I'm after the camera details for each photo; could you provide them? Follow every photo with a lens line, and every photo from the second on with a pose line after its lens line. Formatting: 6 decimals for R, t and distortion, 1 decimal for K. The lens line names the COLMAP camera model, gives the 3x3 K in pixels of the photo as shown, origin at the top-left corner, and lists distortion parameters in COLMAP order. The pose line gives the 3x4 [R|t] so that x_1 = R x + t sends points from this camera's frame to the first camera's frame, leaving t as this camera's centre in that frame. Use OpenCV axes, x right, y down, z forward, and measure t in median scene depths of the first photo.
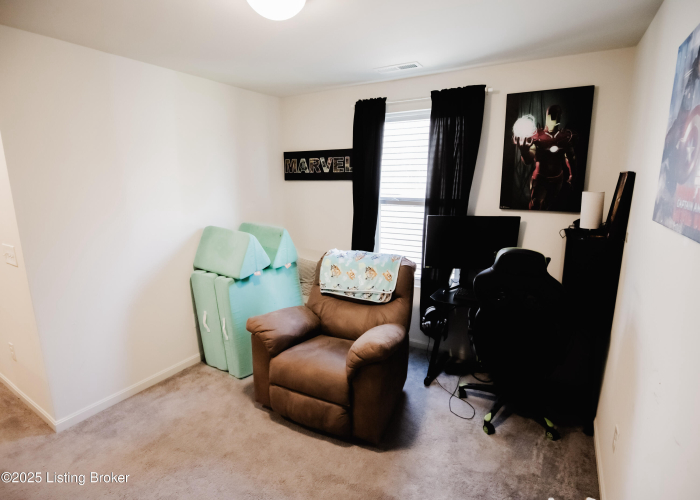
lens RADIAL K [[359.2, 0, 350.5], [0, 359.2, 245.3], [0, 0, 1]] dist [-0.002139, -0.000080]
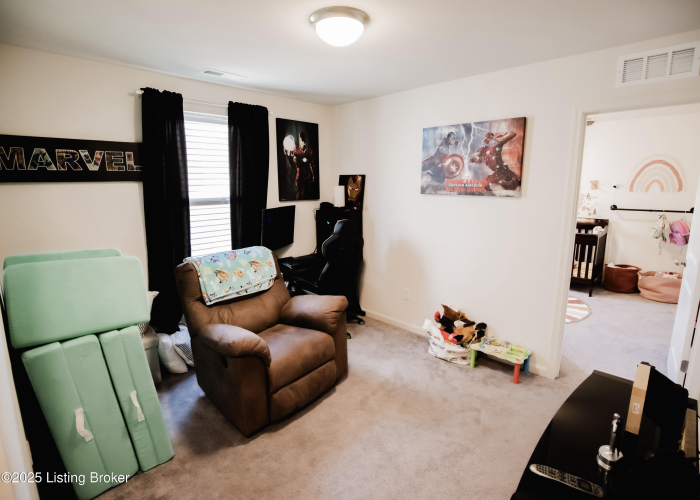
lens RADIAL K [[359.2, 0, 350.5], [0, 359.2, 245.3], [0, 0, 1]] dist [-0.002139, -0.000080]
pose [[0.222835, -0.167275, 0.960398, -0.854142], [0.193259, 0.973196, 0.124663, -0.057259], [-0.955508, 0.157826, 0.249189, 0.432693]]
